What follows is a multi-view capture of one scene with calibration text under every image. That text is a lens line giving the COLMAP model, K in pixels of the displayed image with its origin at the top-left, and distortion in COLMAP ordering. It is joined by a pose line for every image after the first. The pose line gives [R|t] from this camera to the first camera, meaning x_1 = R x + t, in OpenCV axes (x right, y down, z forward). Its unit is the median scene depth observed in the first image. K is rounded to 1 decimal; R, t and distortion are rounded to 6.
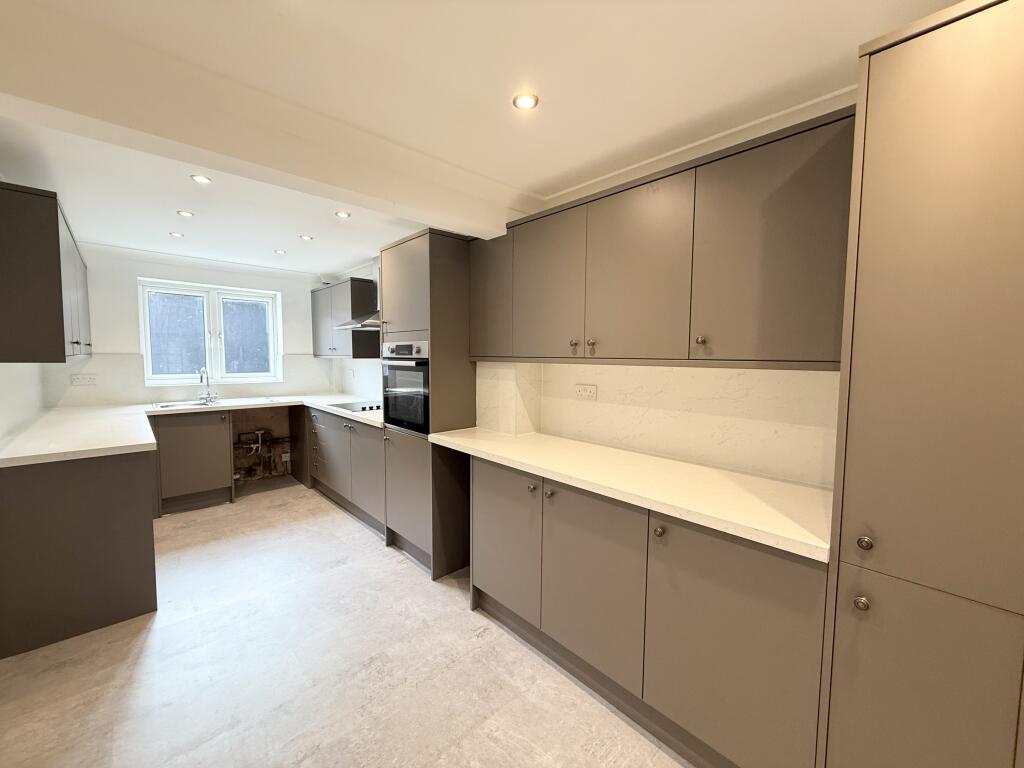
lens RADIAL K [[408.5, 0, 511.5], [0, 408.5, 382.5], [0, 0, 1]] dist [-0.002415, 0.000988]
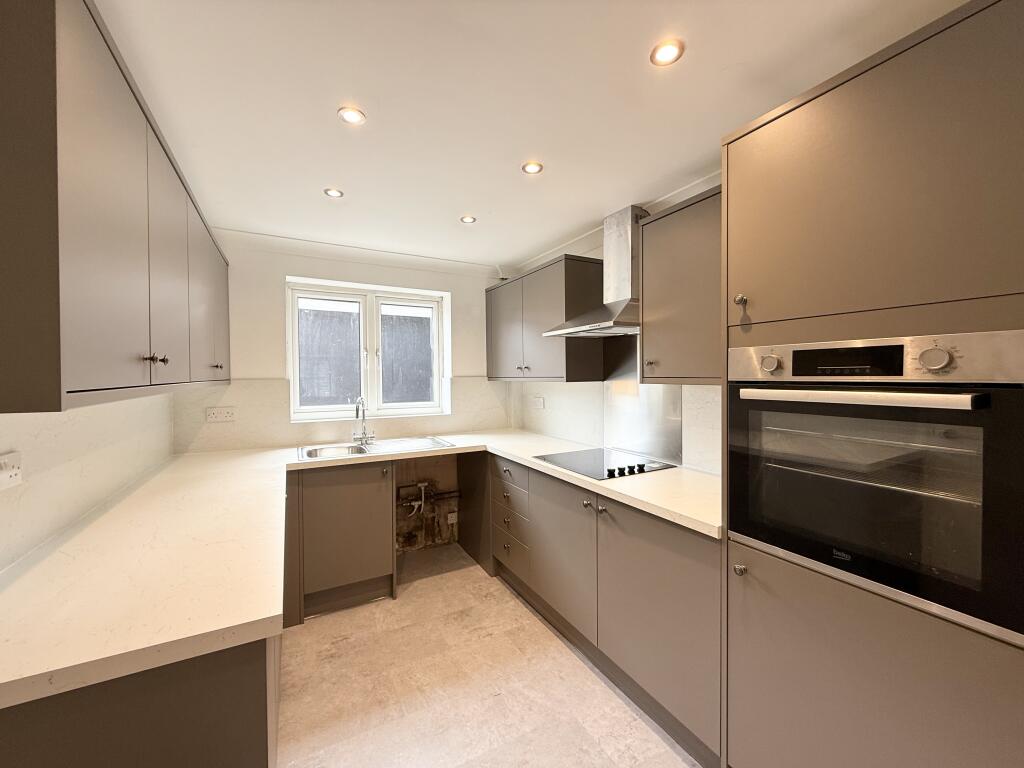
lens RADIAL K [[408.5, 0, 512.5], [0, 408.5, 382.5], [0, 0, 1]] dist [-0.002415, 0.000988]
pose [[0.966939, -0.009649, -0.254827, -0.297999], [-0.002636, 0.998852, -0.047821, -0.026767], [0.254996, 0.046912, 0.965803, 0.358232]]
